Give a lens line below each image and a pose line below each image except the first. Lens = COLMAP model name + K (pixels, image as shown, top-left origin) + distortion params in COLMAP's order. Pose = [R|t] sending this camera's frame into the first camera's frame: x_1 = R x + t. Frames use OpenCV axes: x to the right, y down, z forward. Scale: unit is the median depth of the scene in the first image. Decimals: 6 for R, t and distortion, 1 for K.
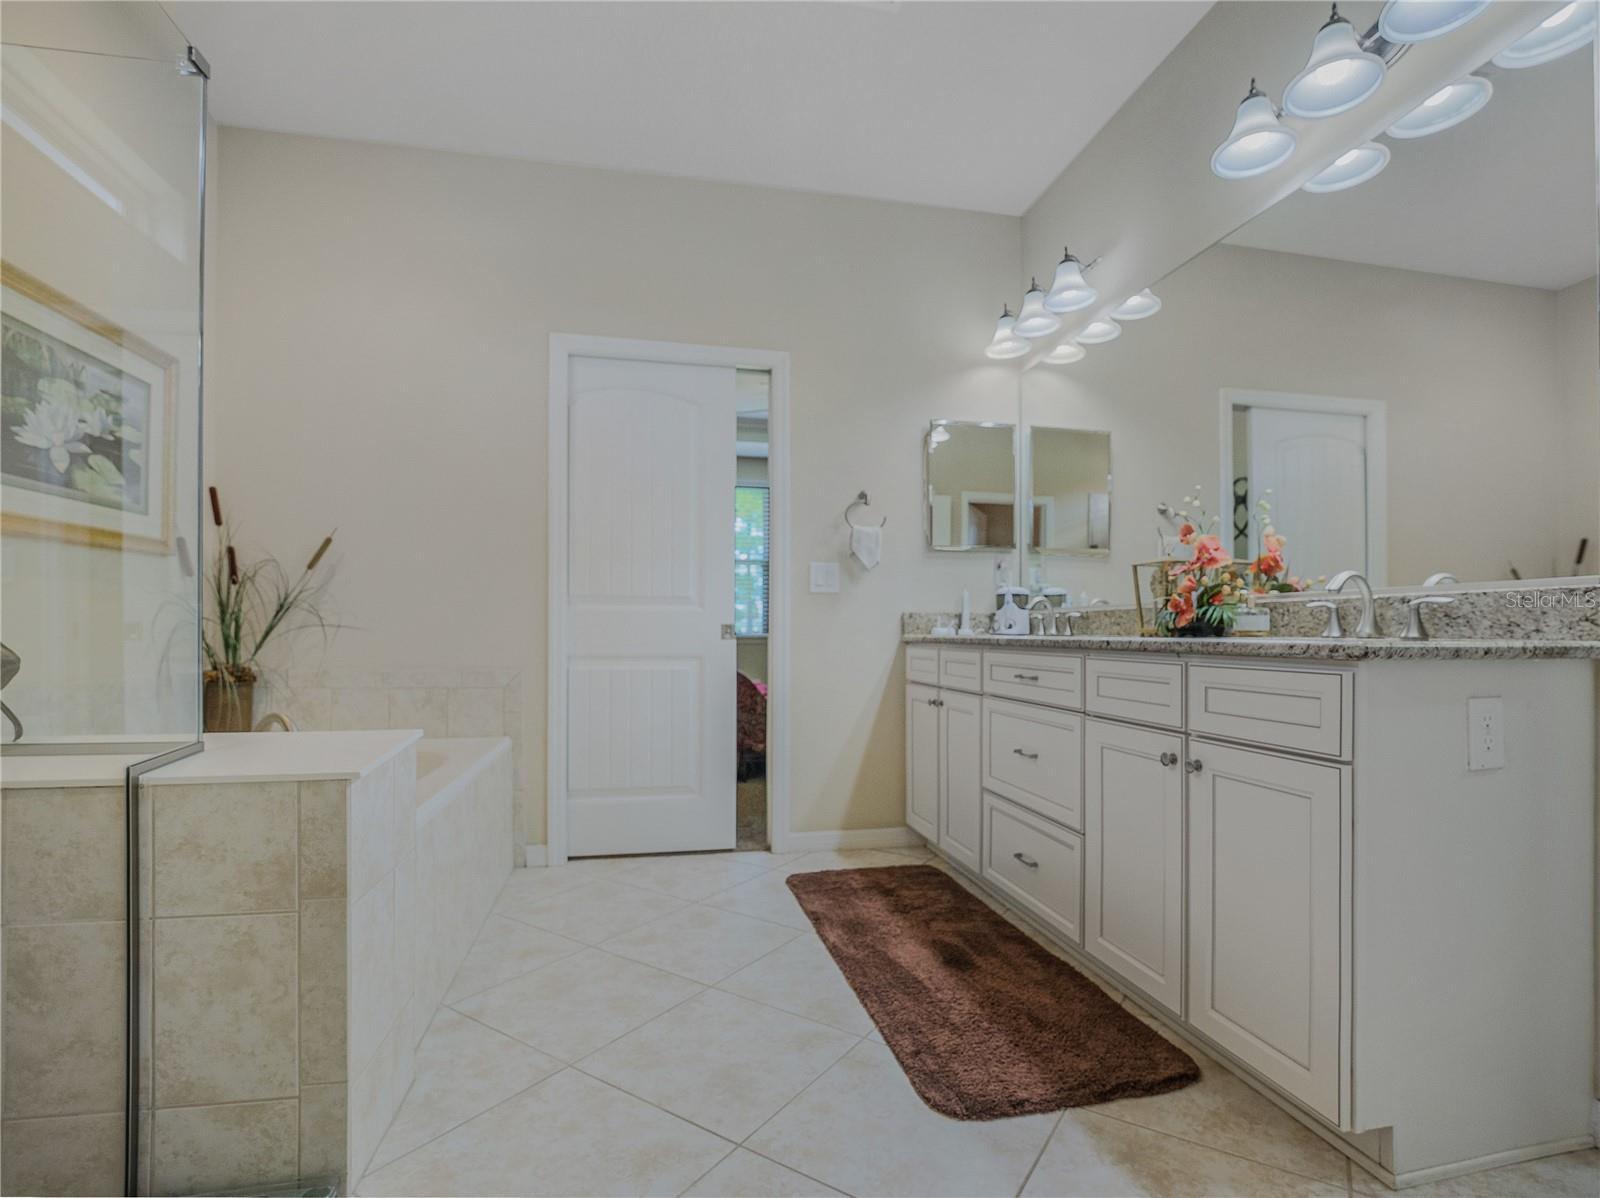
lens RADIAL K [[796.6, 0, 800.0], [0, 796.6, 627.3], [0, 0, 1]] dist [-0.023577, 0.000254]
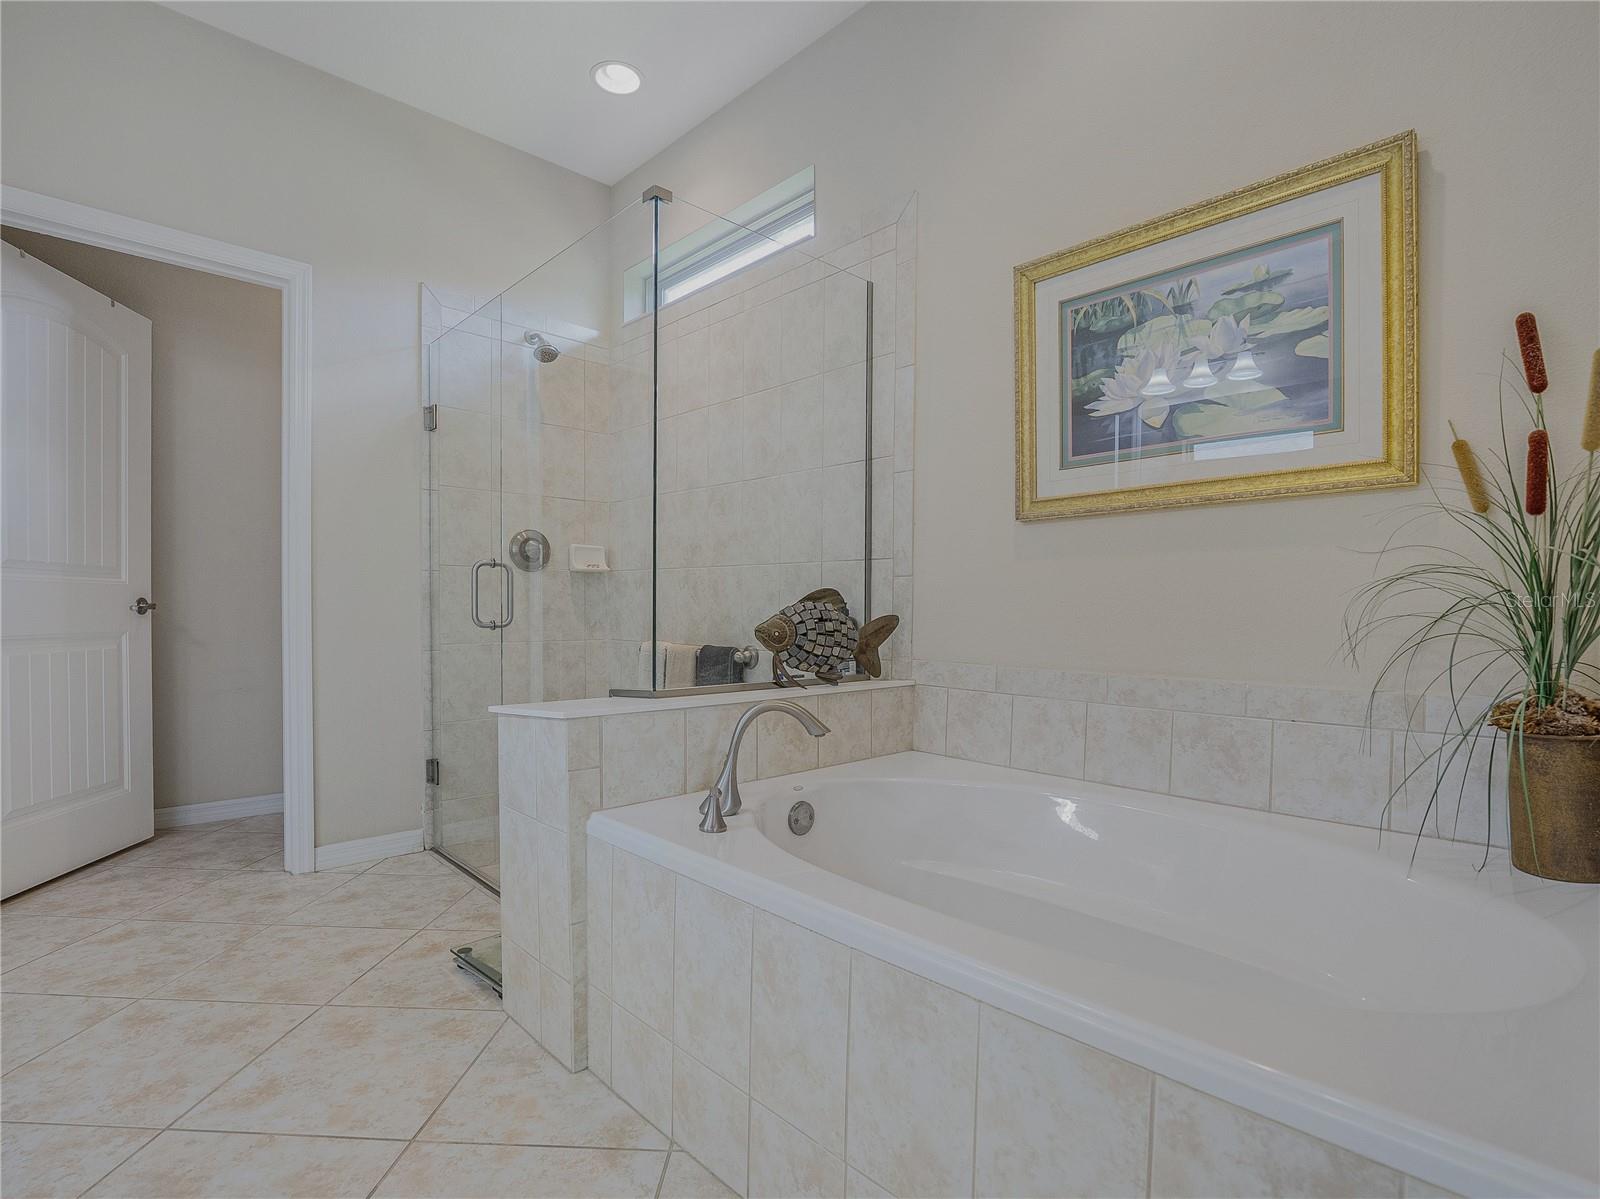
lens RADIAL K [[773.6, 0, 775.0], [0, 773.6, 615.3], [0, 0, 1]] dist [-0.025976, 0.000228]
pose [[-0.852032, -0.005897, -0.523457, -0.160699], [-0.007198, 0.999974, 0.000452, 0.008057], [0.523441, 0.004153, -0.852052, 1.501560]]
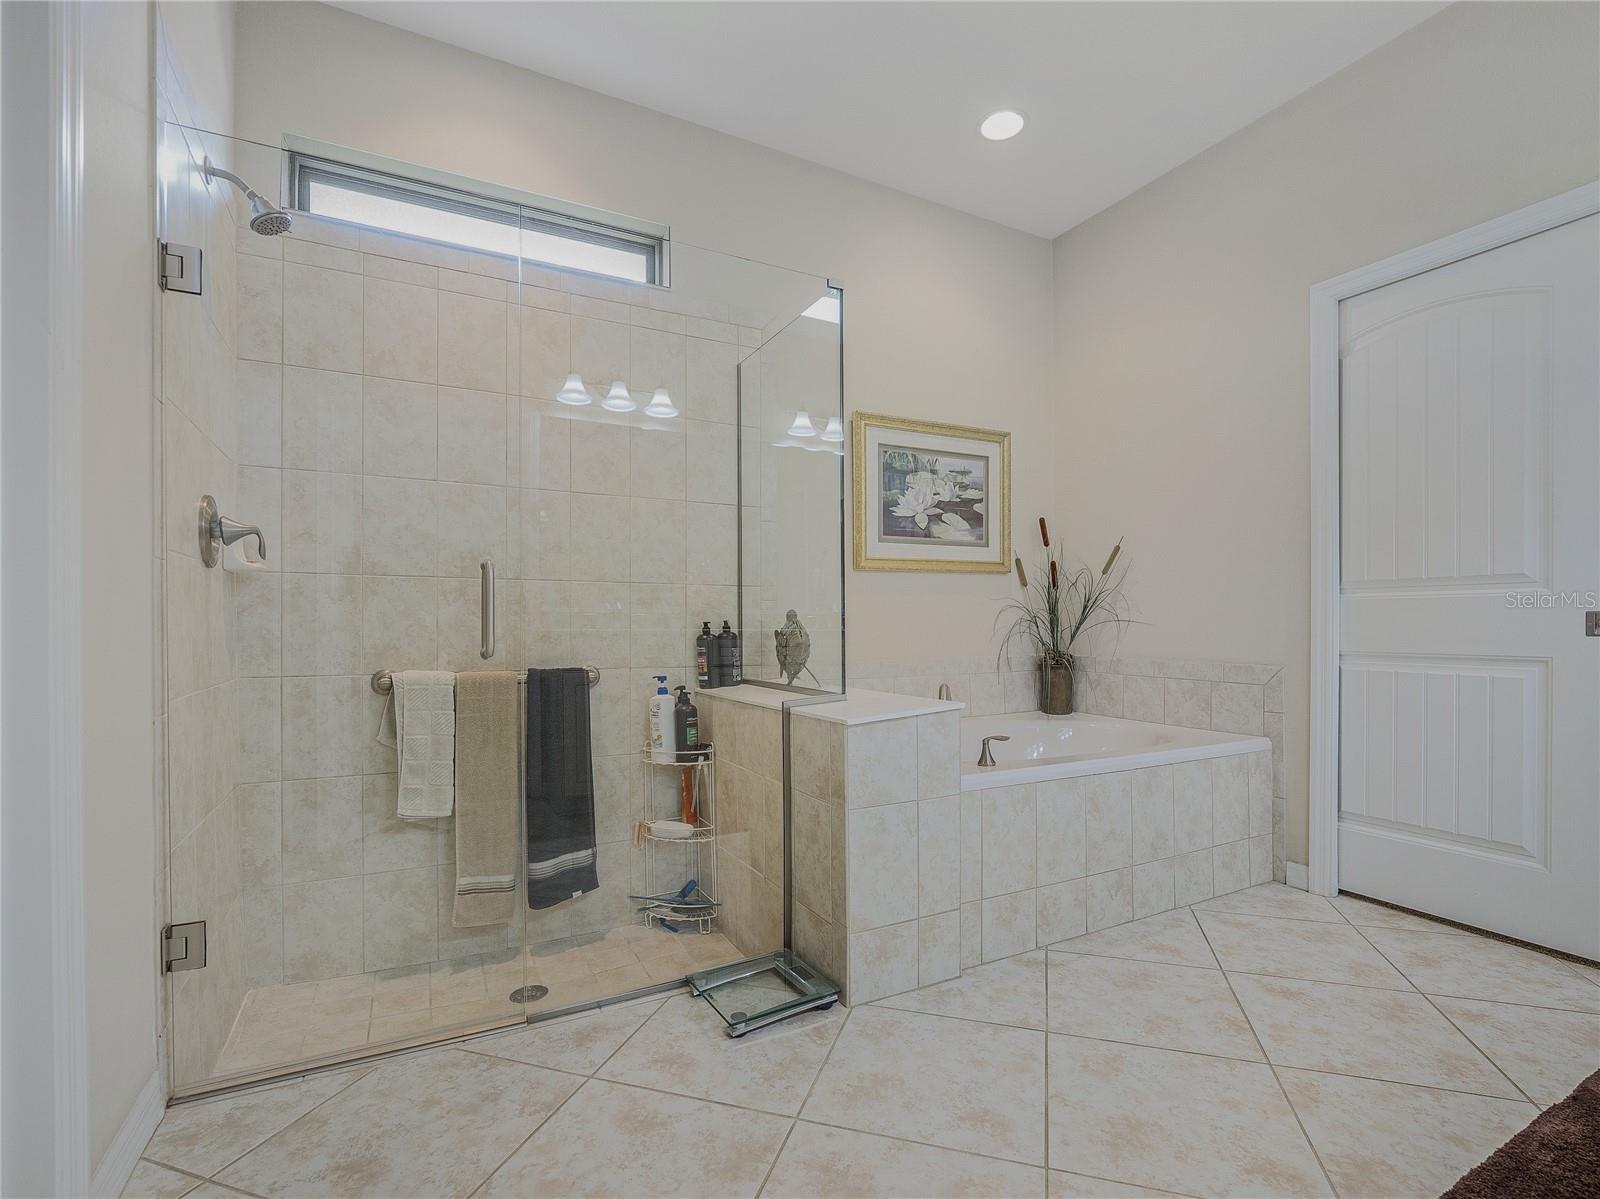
lens RADIAL K [[766.4, 0, 796.7], [0, 766.4, 604.0], [0, 0, 1]] dist [0.001346, 0.000258]
pose [[0.270139, -0.032155, -0.962284, 0.510909], [0.010466, 0.999481, -0.030459, 0.003142], [0.962764, -0.001843, 0.270335, 0.316845]]
